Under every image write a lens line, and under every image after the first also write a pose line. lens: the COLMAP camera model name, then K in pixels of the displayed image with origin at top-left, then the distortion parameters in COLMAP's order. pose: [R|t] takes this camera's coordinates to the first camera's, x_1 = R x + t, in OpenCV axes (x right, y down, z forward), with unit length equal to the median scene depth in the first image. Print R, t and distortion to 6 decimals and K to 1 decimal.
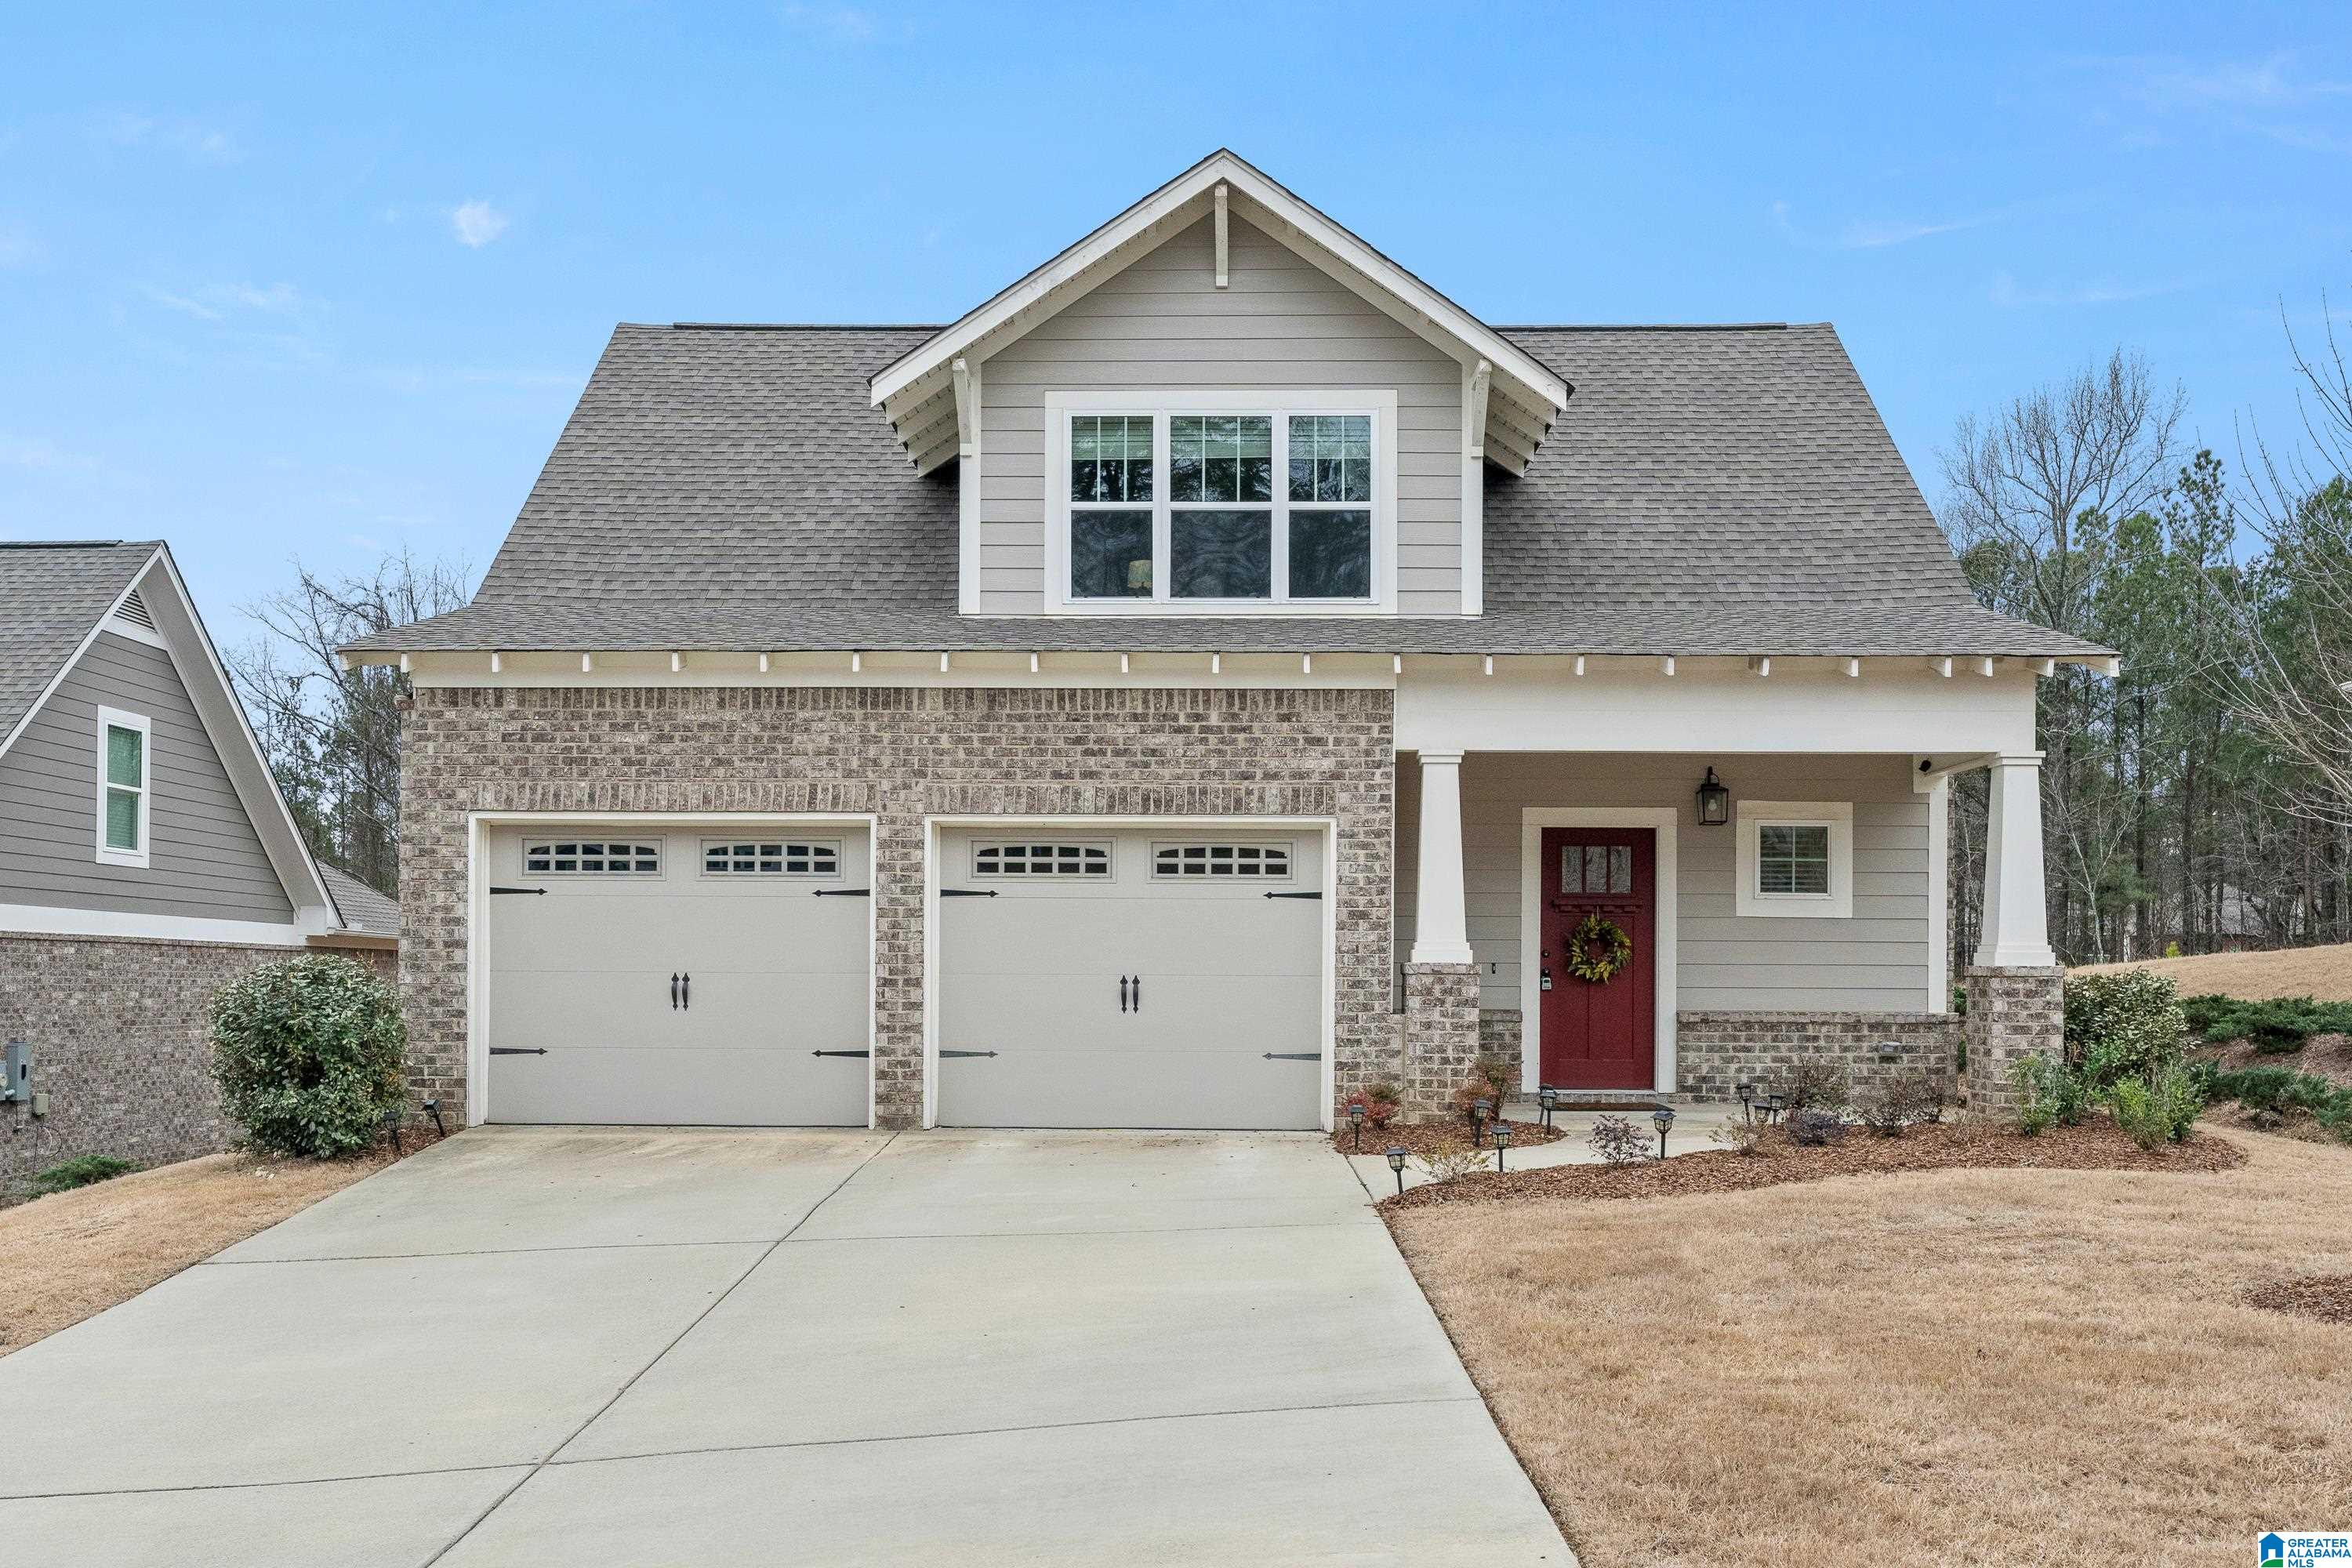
lens RADIAL K [[2023.7, 0, 1176.5], [0, 2023.7, 995.2], [0, 0, 1]] dist [-0.001146, 0.001925]
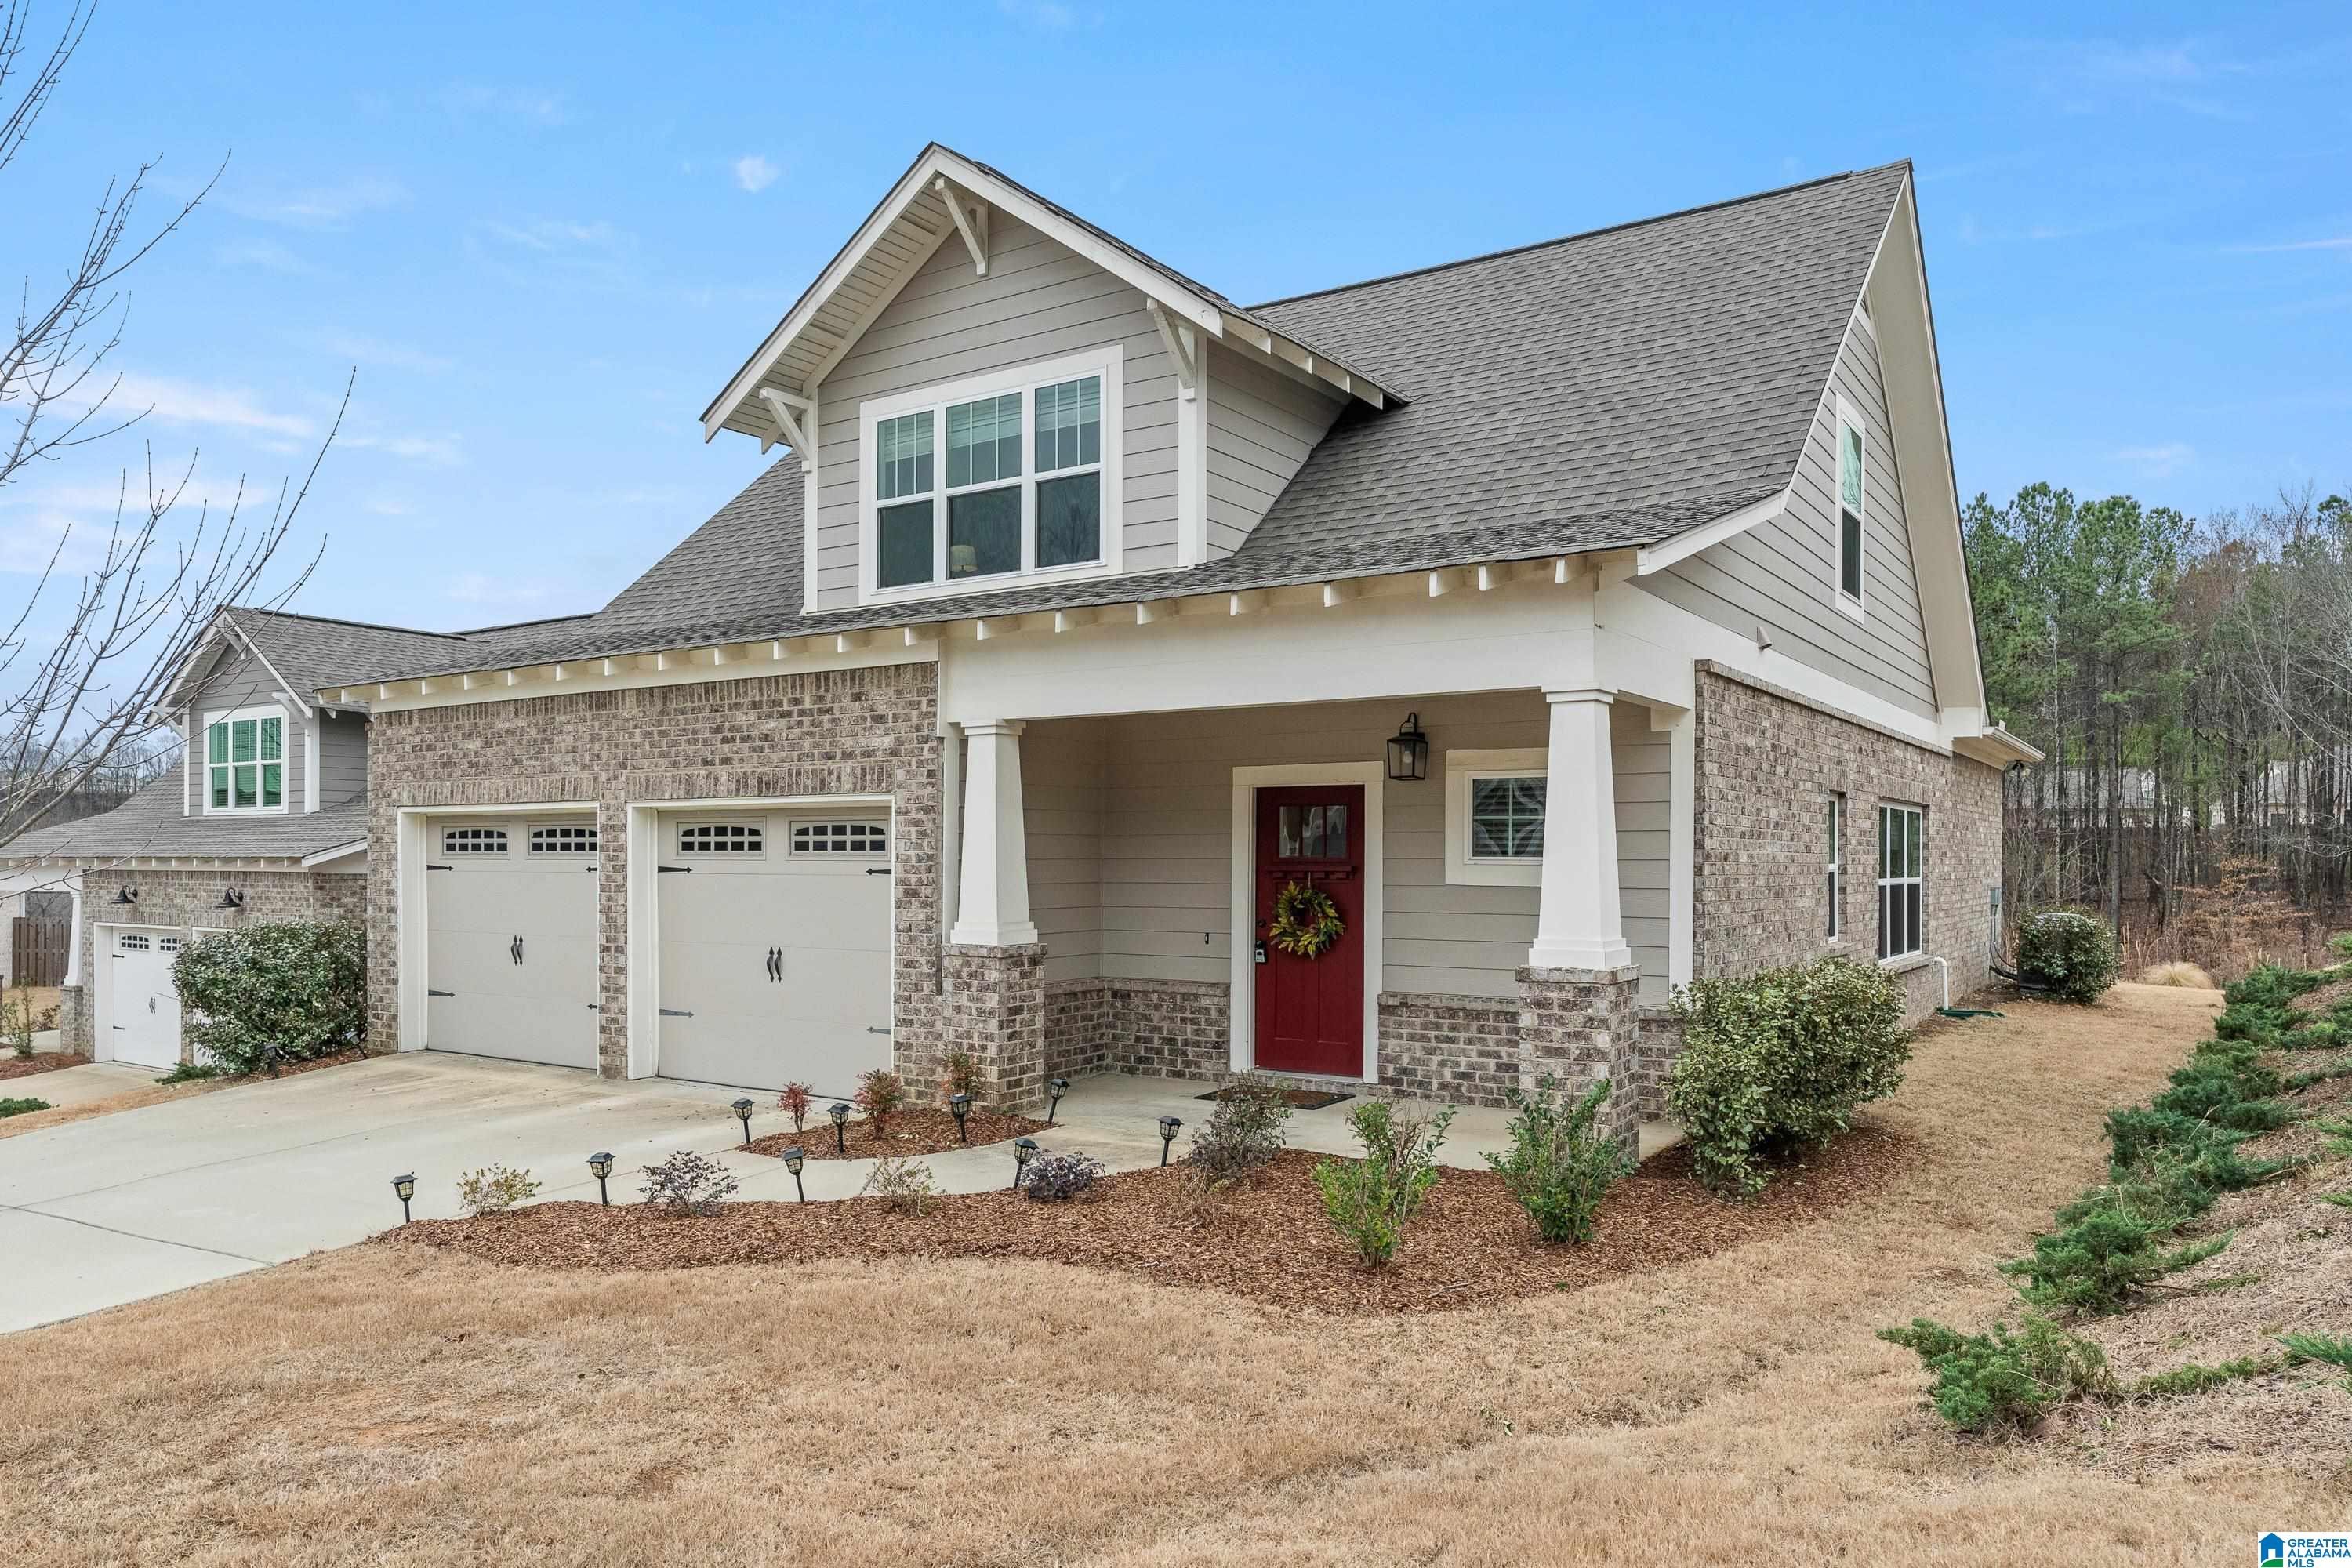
lens RADIAL K [[1543.1, 0, 1174.1], [0, 1543.1, 879.9], [0, 0, 1]] dist [-0.000031, 0.000735]
pose [[0.850811, 0.002242, -0.525466, 0.587769], [-0.000569, 0.999994, 0.003347, -0.048324], [0.525471, -0.002549, 0.850808, 0.425966]]
